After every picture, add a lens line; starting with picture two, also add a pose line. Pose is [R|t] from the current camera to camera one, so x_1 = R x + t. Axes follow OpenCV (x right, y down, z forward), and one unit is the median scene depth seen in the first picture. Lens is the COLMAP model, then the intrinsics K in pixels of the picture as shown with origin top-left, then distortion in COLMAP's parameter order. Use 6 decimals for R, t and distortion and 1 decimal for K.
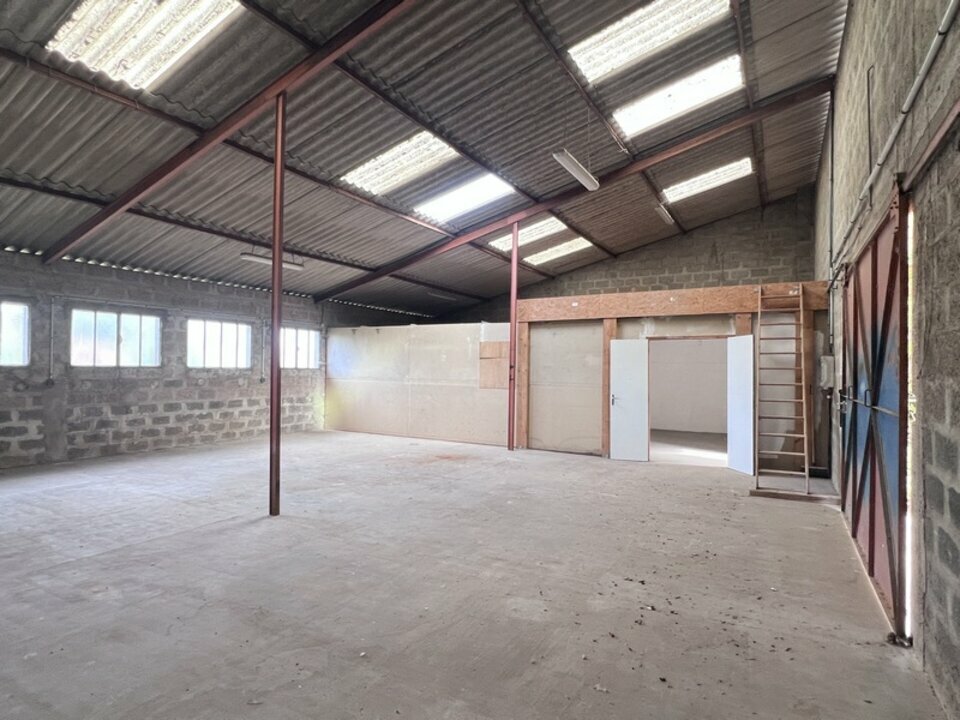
lens RADIAL K [[520.4, 0, 481.7], [0, 520.4, 366.3], [0, 0, 1]] dist [-0.000558, 0.000067]
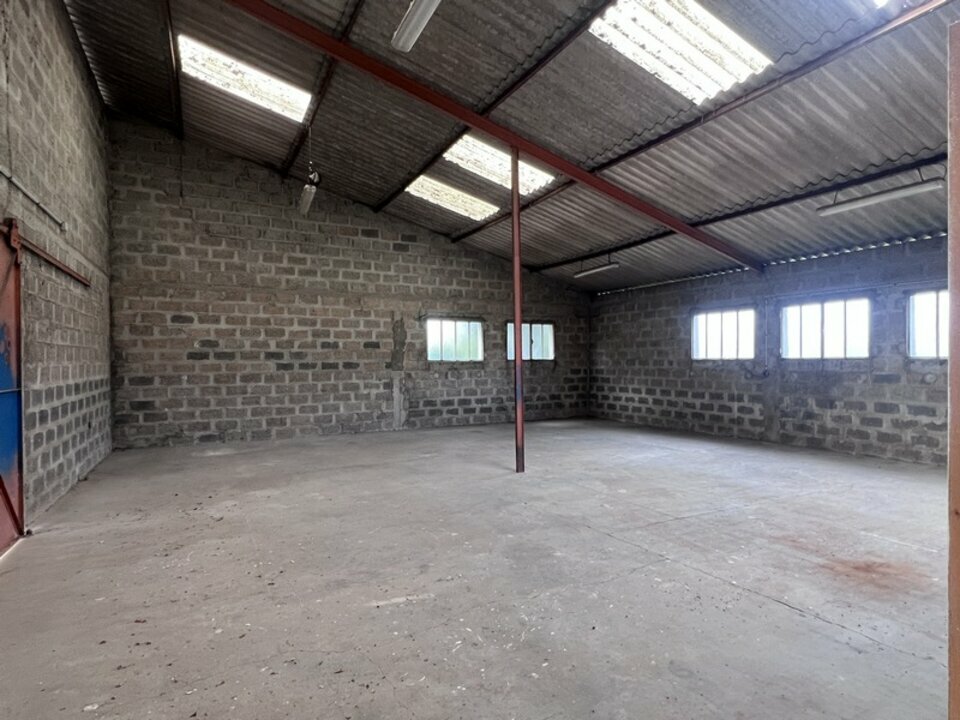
lens RADIAL K [[520.4, 0, 481.7], [0, 520.4, 366.3], [0, 0, 1]] dist [-0.000558, 0.000067]
pose [[-0.539560, 0.001296, -0.841946, 0.449596], [0.004967, 0.999986, -0.001643, 0.013424], [0.841932, -0.005069, -0.539559, 0.975745]]
